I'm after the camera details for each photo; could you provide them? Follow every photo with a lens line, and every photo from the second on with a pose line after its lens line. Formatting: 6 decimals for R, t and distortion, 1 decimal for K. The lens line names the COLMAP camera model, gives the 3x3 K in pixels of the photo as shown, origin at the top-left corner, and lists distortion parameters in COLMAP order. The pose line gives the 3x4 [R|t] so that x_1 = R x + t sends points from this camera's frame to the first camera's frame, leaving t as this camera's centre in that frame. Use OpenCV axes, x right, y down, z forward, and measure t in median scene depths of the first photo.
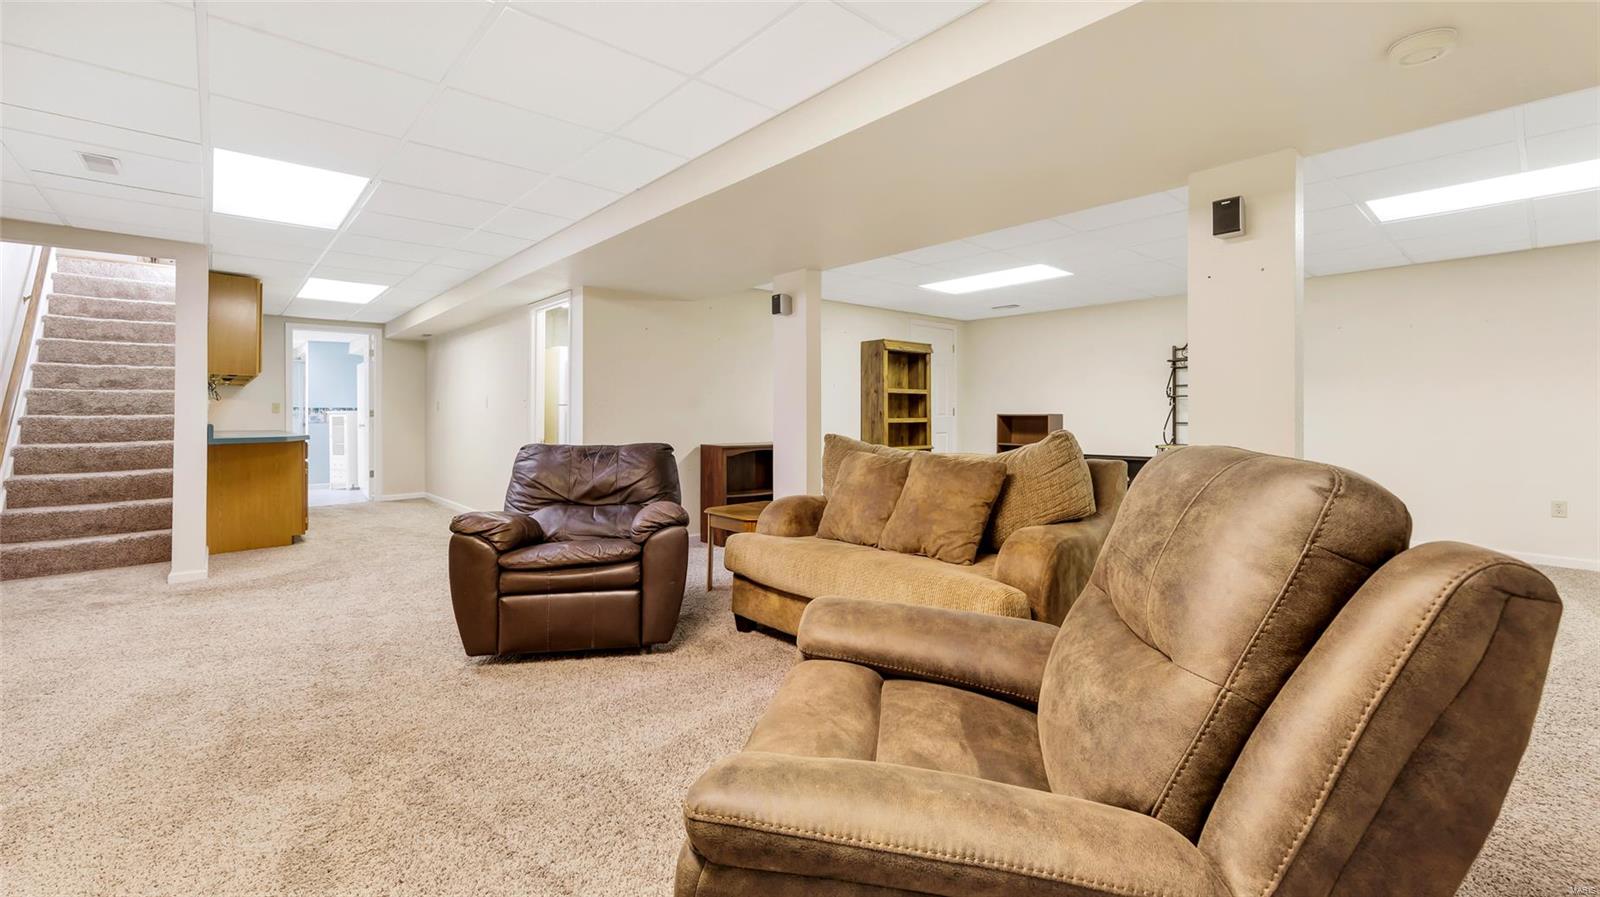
lens RADIAL K [[666.2, 0, 808.5], [0, 666.2, 420.1], [0, 0, 1]] dist [0.008880, -0.000528]
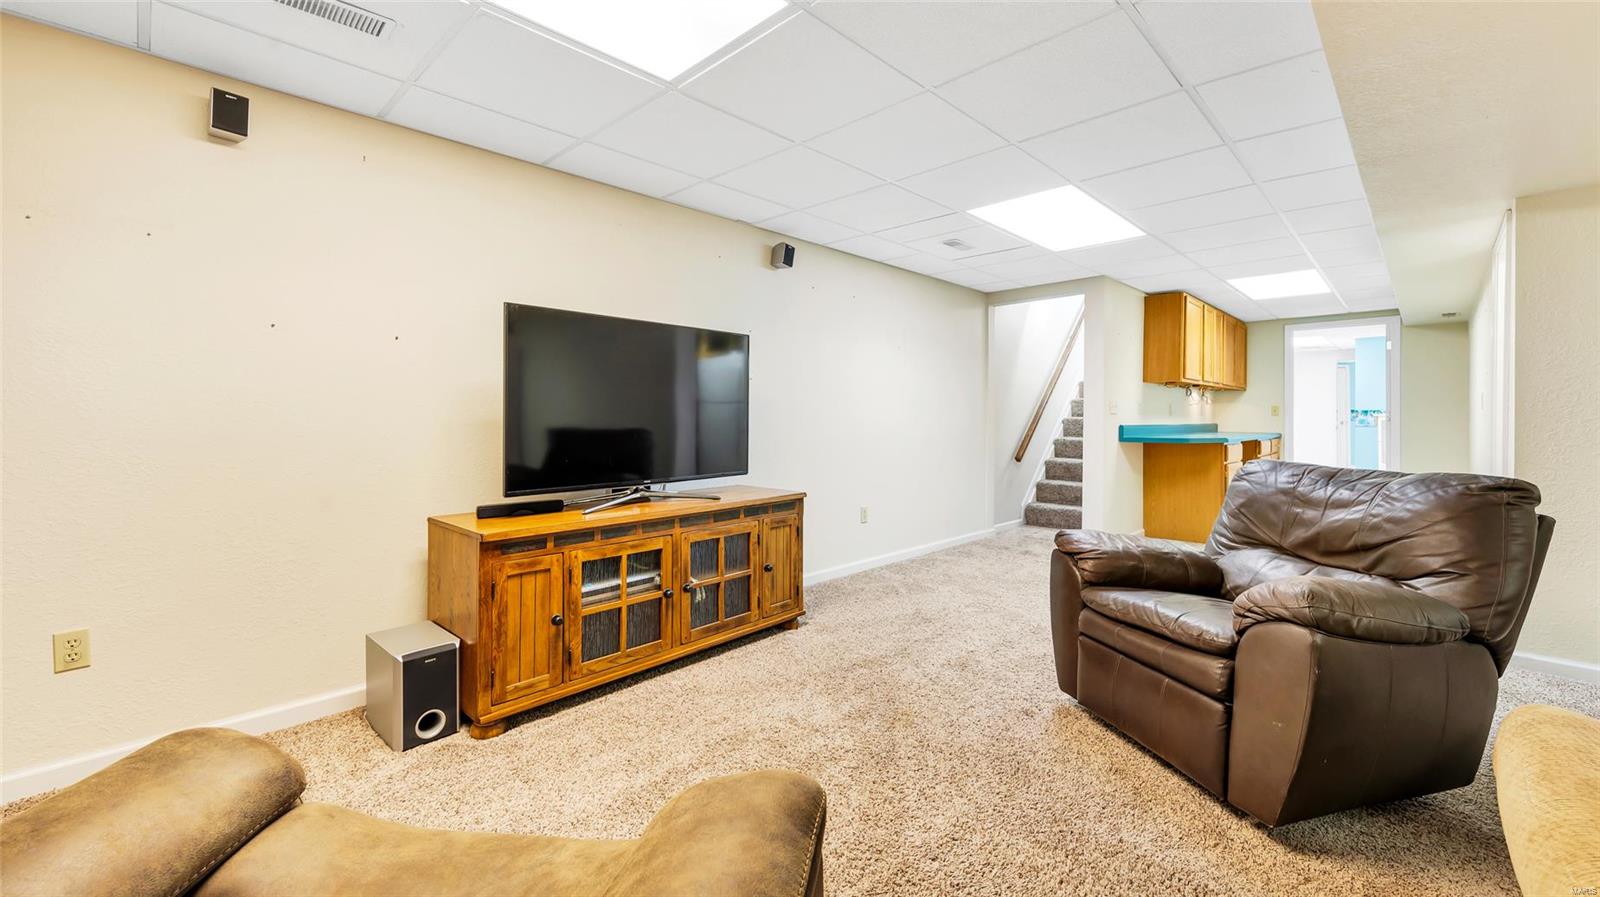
lens RADIAL K [[634.4, 0, 800.4], [0, 634.4, 418.0], [0, 0, 1]] dist [0.001990, 0.000157]
pose [[0.052900, 0.004673, -0.998589, 0.228720], [-0.012052, 0.999919, 0.004041, -0.004807], [0.998527, 0.011822, 0.052952, 0.438585]]
